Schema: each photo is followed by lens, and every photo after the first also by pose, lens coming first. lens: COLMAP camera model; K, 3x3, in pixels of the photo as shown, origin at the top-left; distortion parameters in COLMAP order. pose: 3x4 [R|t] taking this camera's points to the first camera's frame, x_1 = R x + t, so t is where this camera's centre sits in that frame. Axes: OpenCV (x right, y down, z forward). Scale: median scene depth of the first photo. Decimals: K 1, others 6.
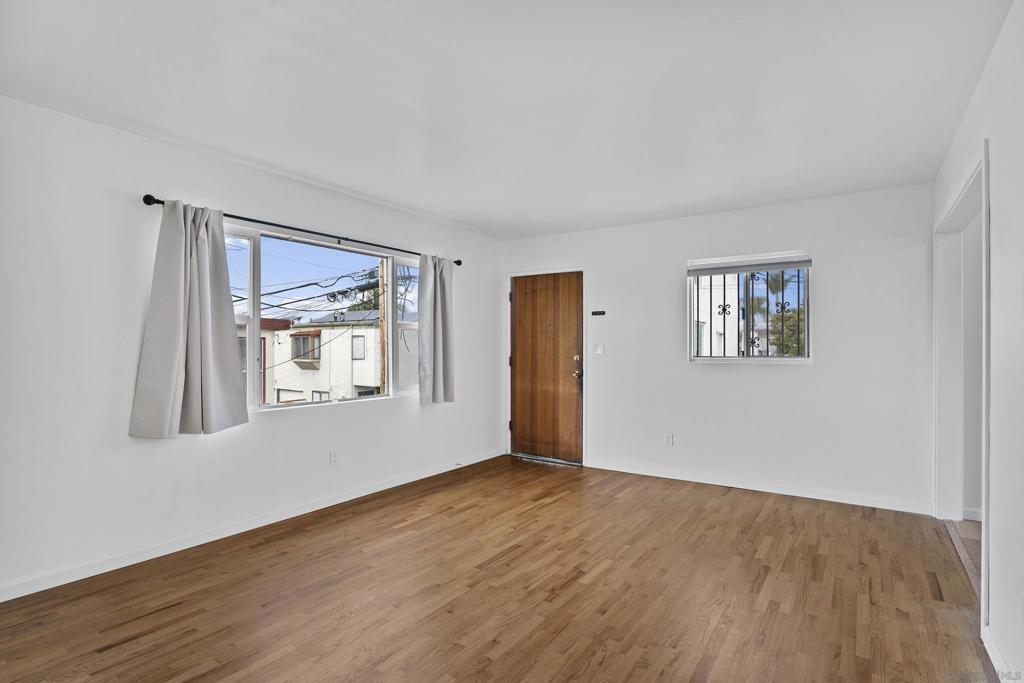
lens RADIAL K [[521.7, 0, 502.9], [0, 521.7, 346.1], [0, 0, 1]] dist [-0.010460, 0.001124]
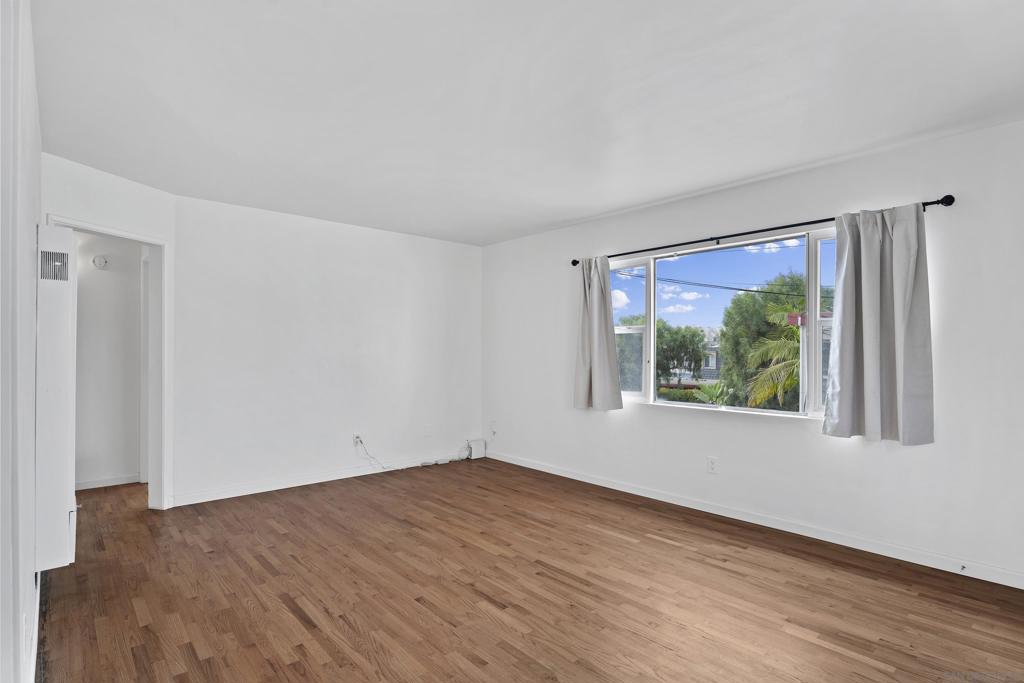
lens RADIAL K [[513.9, 0, 507.0], [0, 513.9, 347.1], [0, 0, 1]] dist [-0.013458, 0.002071]
pose [[-0.237289, -0.006648, -0.971416, 0.697063], [-0.001651, 0.999978, -0.006440, 0.000123], [0.971438, 0.000075, -0.237294, 0.847961]]
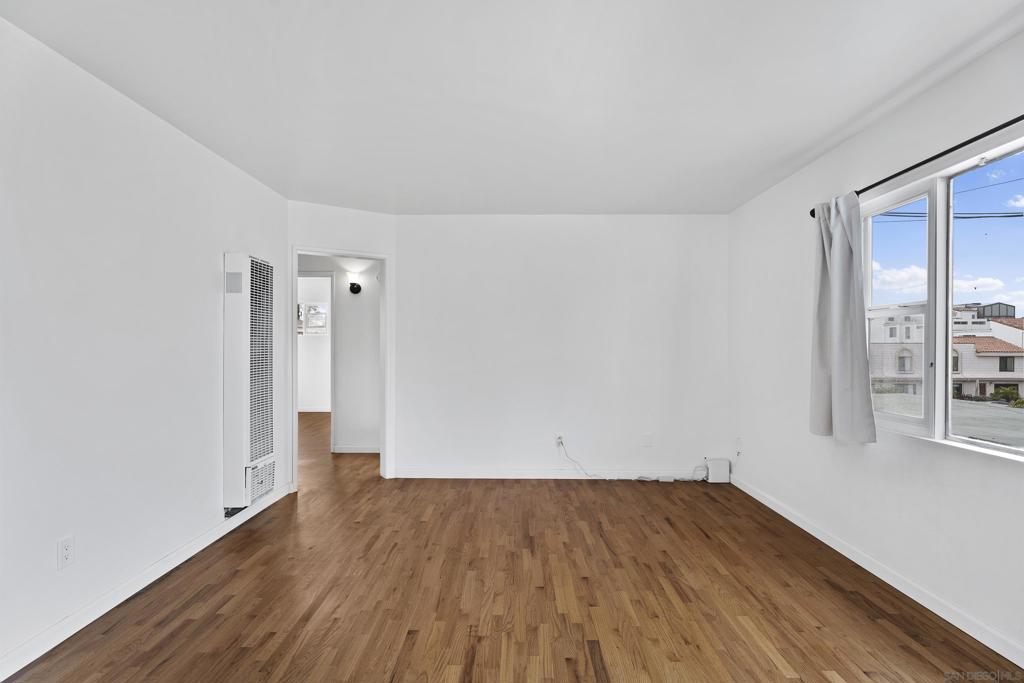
lens RADIAL K [[504.2, 0, 507.0], [0, 504.2, 348.0], [0, 0, 1]] dist [-0.002671, 0.000360]
pose [[-0.829180, -0.000983, -0.558981, 0.327185], [-0.001682, 0.999998, 0.000736, 0.003789], [0.558979, 0.001551, -0.829180, 1.091391]]
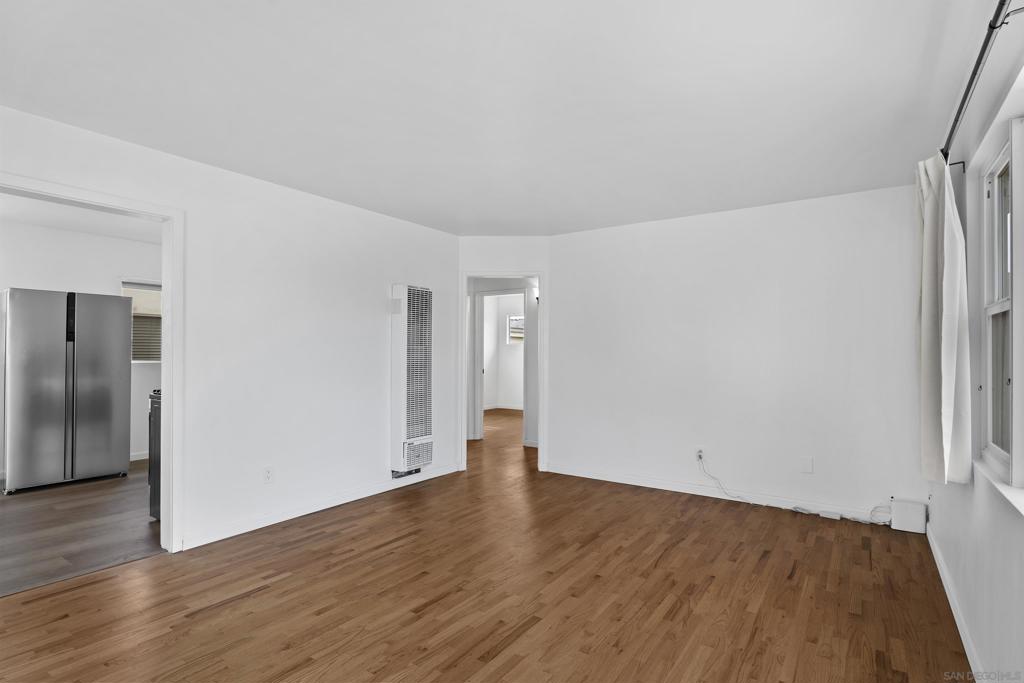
lens RADIAL K [[513.9, 0, 507.0], [0, 513.9, 347.1], [0, 0, 1]] dist [-0.013458, 0.002071]
pose [[-0.999971, -0.006474, -0.003893, 0.004551], [-0.006426, 0.999904, -0.012281, 0.002320], [0.003973, -0.012255, -0.999917, 1.302348]]
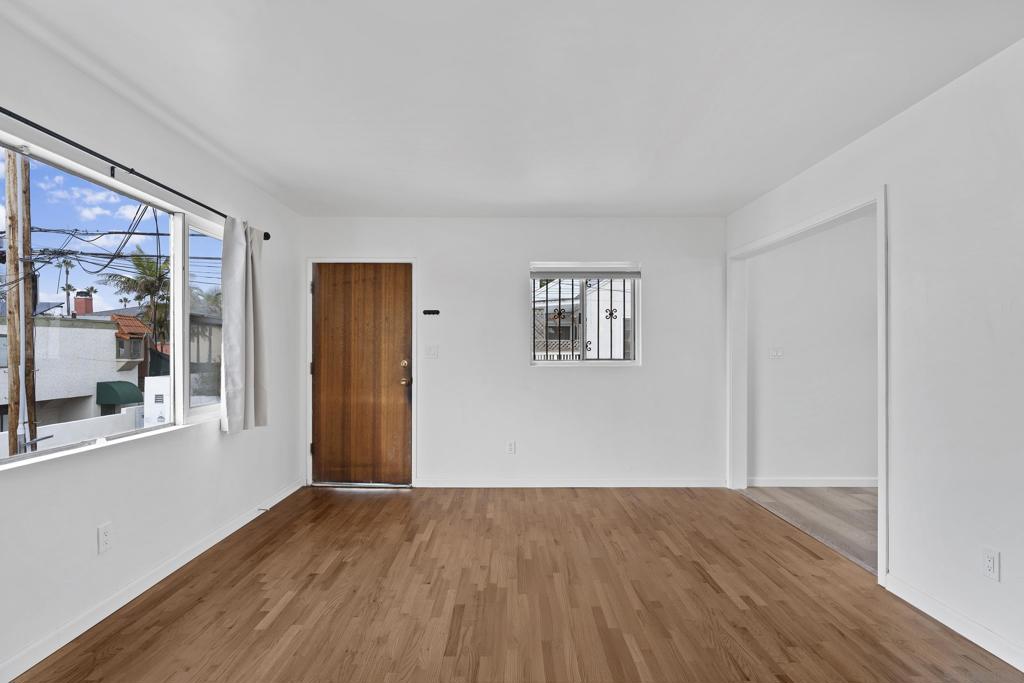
lens RADIAL K [[521.7, 0, 502.9], [0, 521.7, 346.1], [0, 0, 1]] dist [-0.010460, 0.001124]
pose [[0.823550, 0.005537, 0.567216, -0.284853], [-0.001187, 0.999967, -0.008038, 0.001788], [-0.567242, 0.005946, 0.823530, 0.257806]]
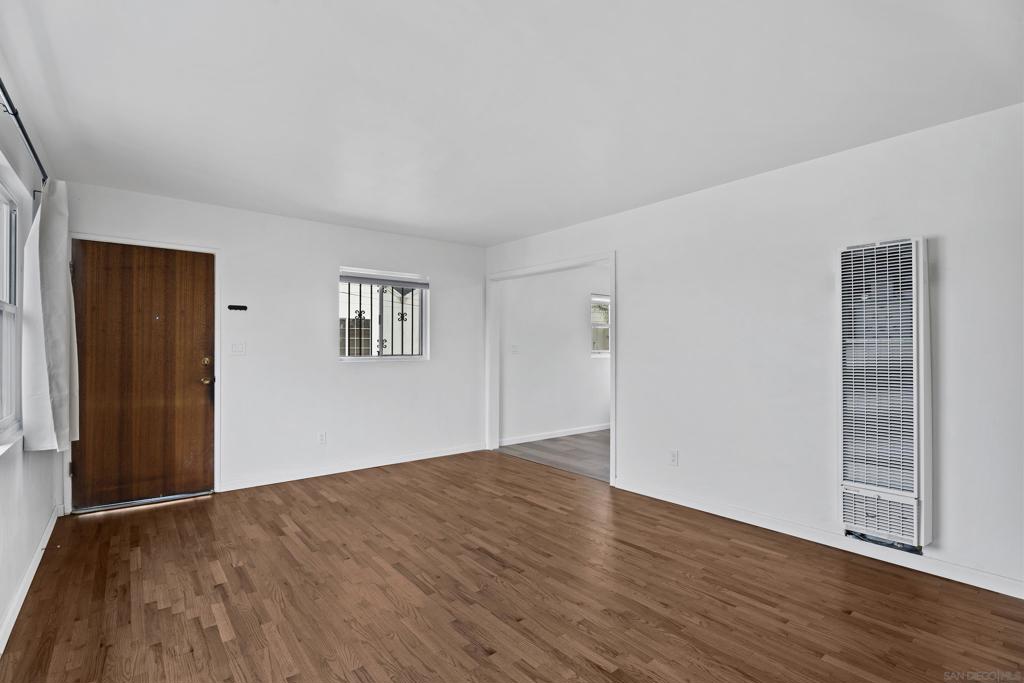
lens RADIAL K [[478.9, 0, 510.8], [0, 478.9, 345.0], [0, 0, 1]] dist [-0.012692, -0.000128]
pose [[0.277445, 0.005980, 0.960723, -0.573939], [-0.003711, 0.999980, -0.005153, 0.000384], [-0.960734, -0.002136, 0.277462, 0.456470]]
